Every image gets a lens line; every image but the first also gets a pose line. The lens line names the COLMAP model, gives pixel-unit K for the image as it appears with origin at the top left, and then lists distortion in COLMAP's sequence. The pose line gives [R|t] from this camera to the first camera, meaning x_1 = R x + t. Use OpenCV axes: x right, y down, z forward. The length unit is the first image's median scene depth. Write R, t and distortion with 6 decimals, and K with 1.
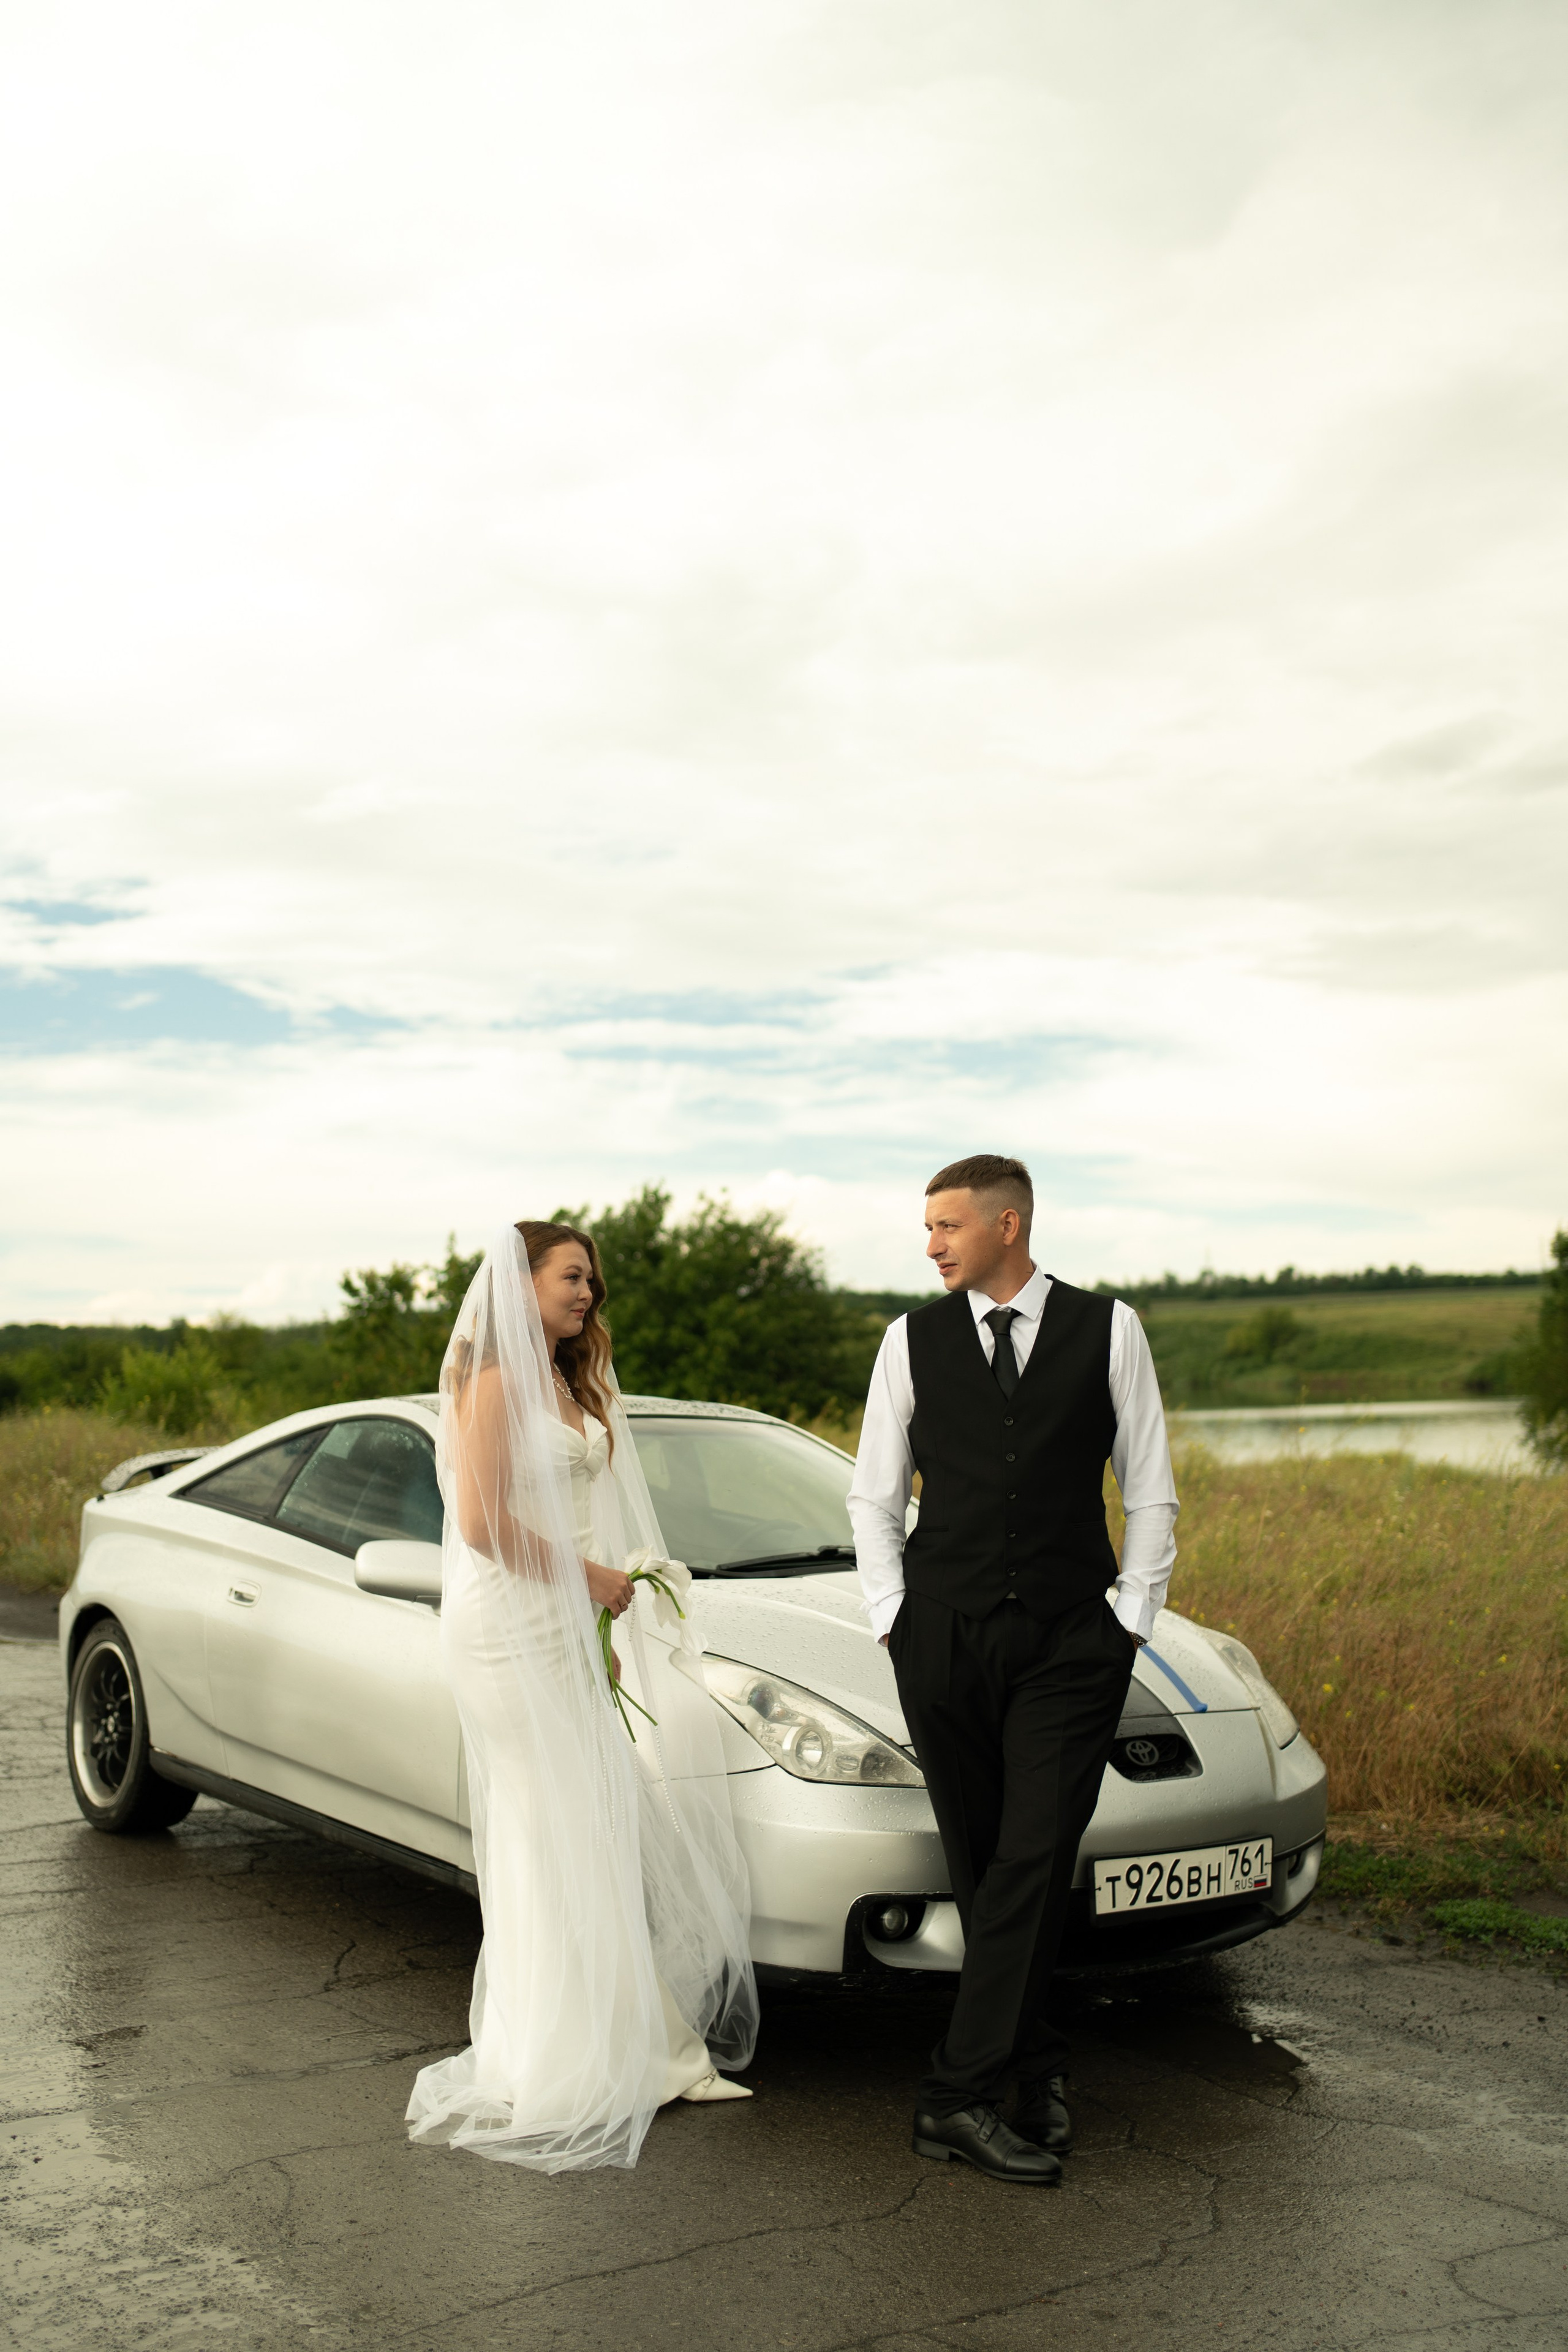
lens RADIAL K [[2395.7, 0, 784.0], [0, 2395.7, 1176.0], [0, 0, 1]] dist [-0.000583, 0.016513]
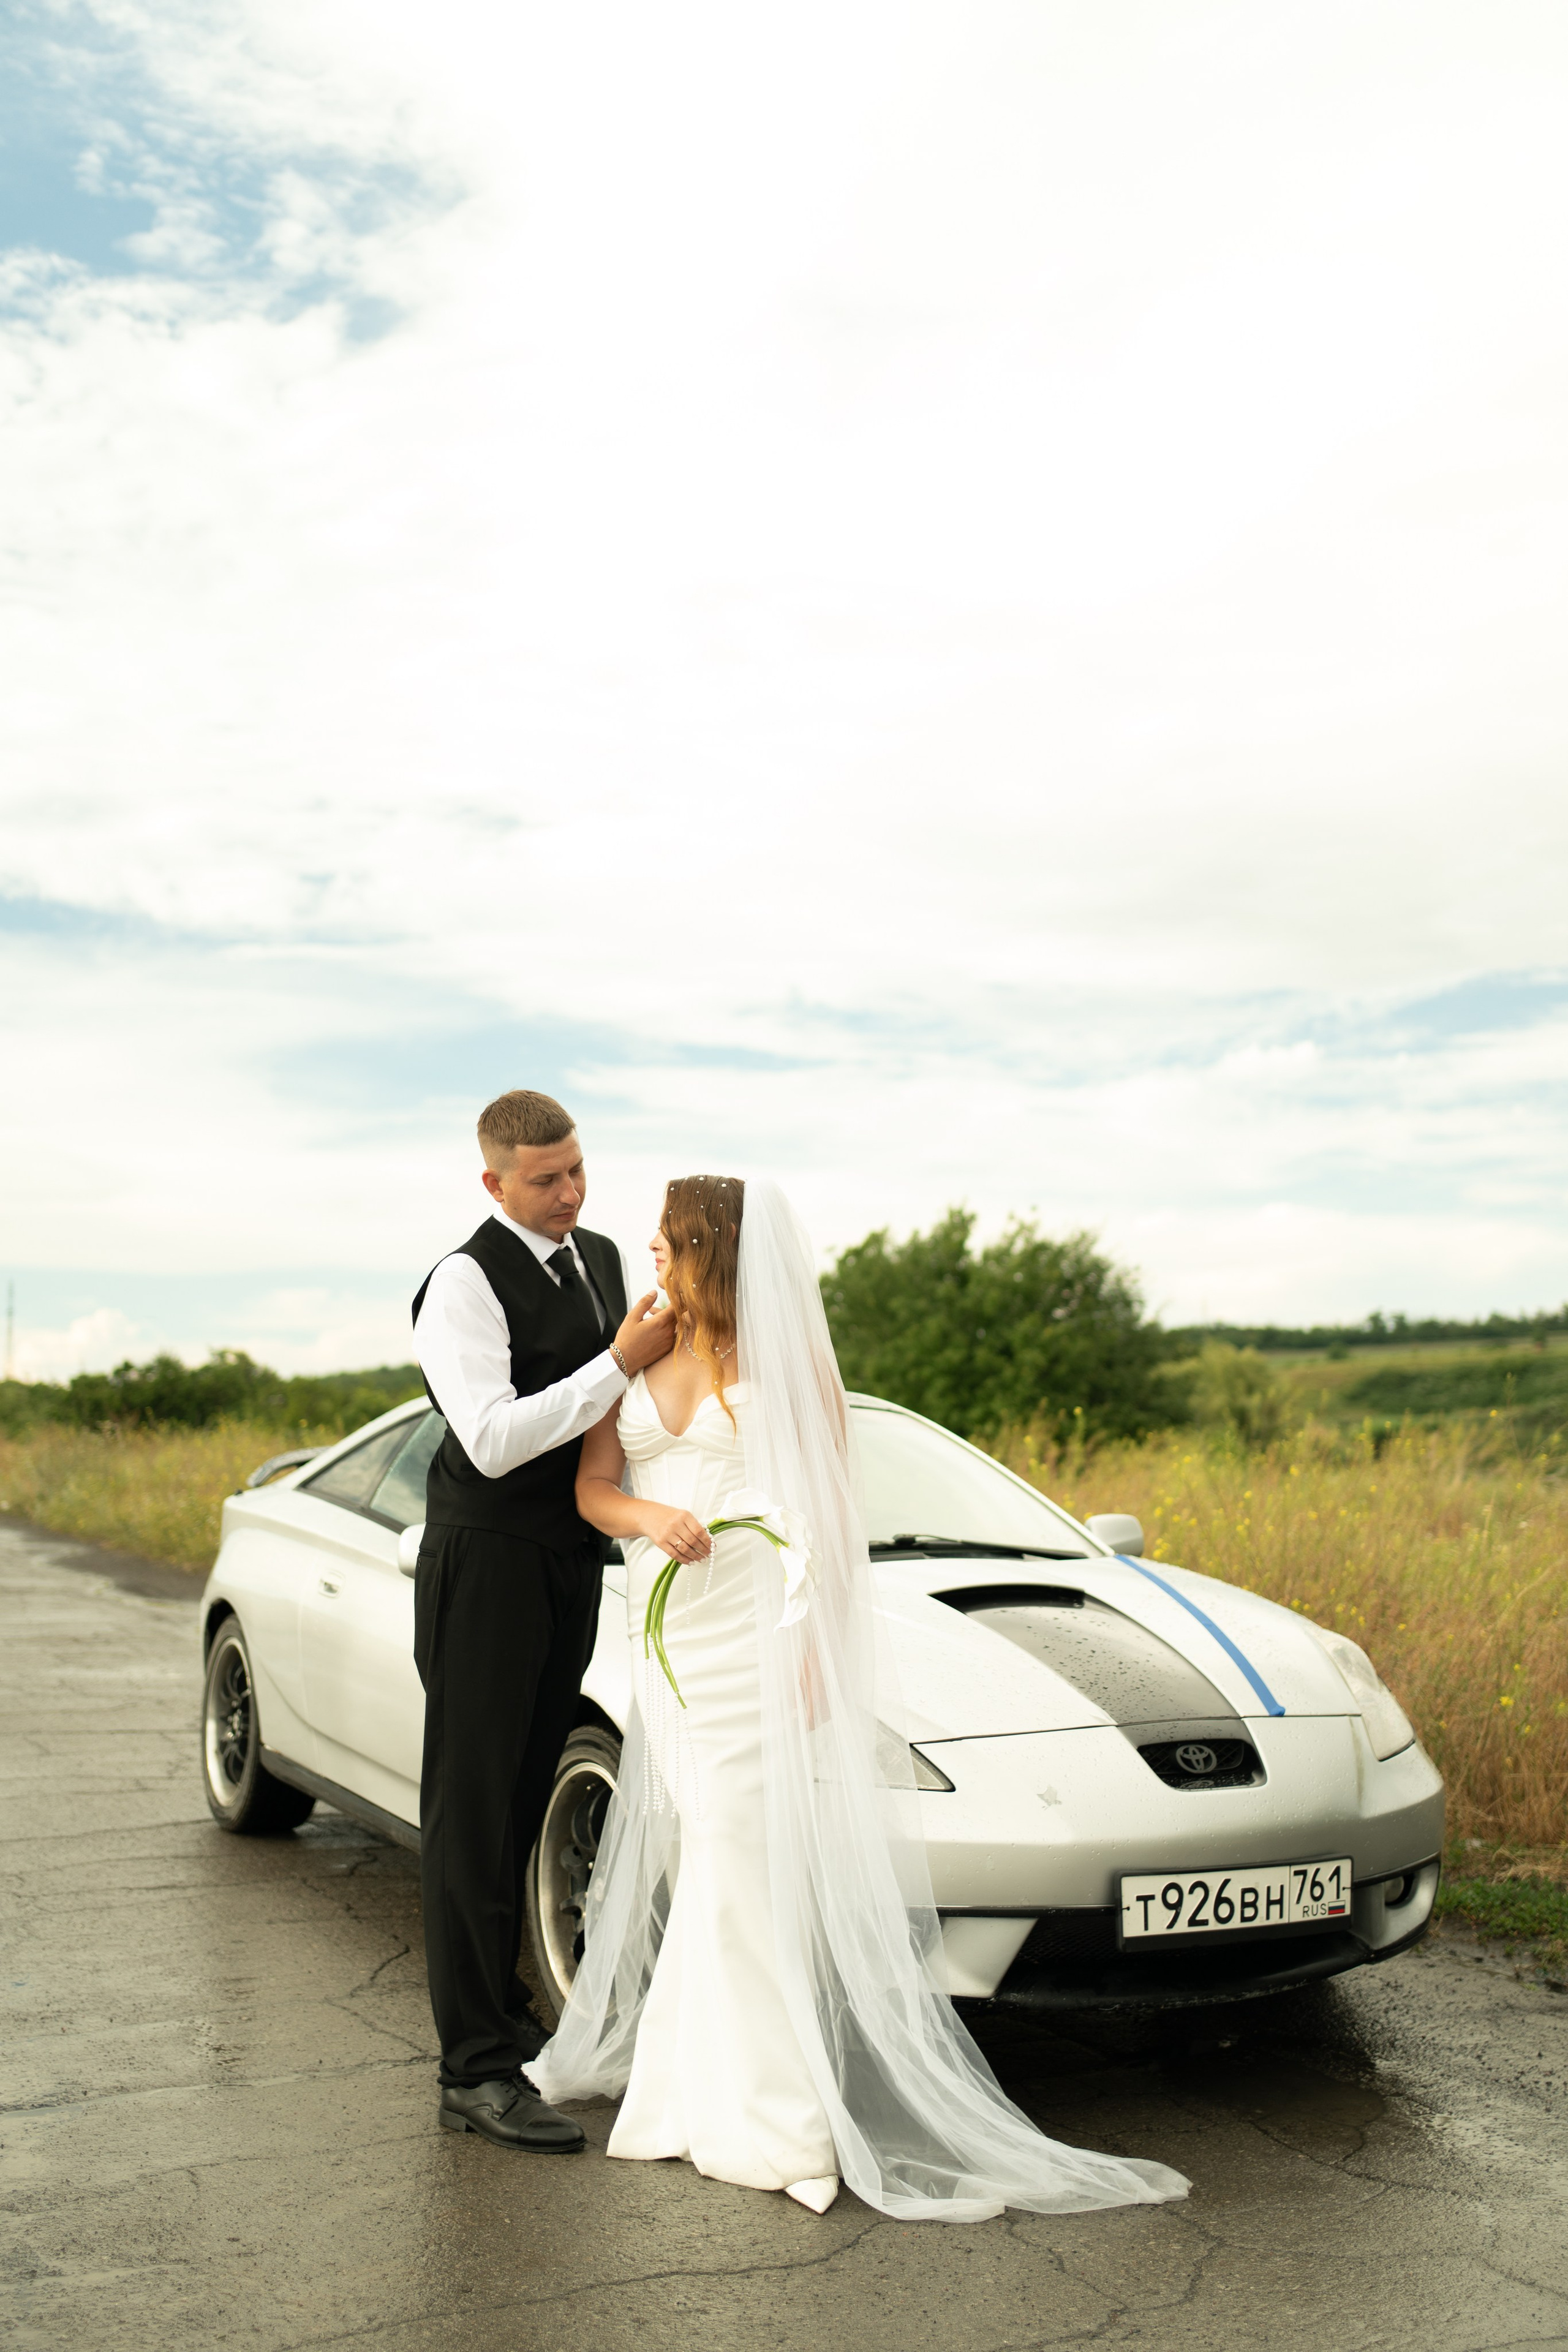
lens RADIAL K [[2395.7, 0, 784.0], [0, 2395.7, 1176.0], [0, 0, 1]] dist [-0.000583, 0.016513]
pose [[0.987497, -0.017489, -0.156667, 0.136809], [0.015066, 0.999748, -0.016640, 0.035501], [0.156919, 0.014072, 0.987511, 0.090433]]
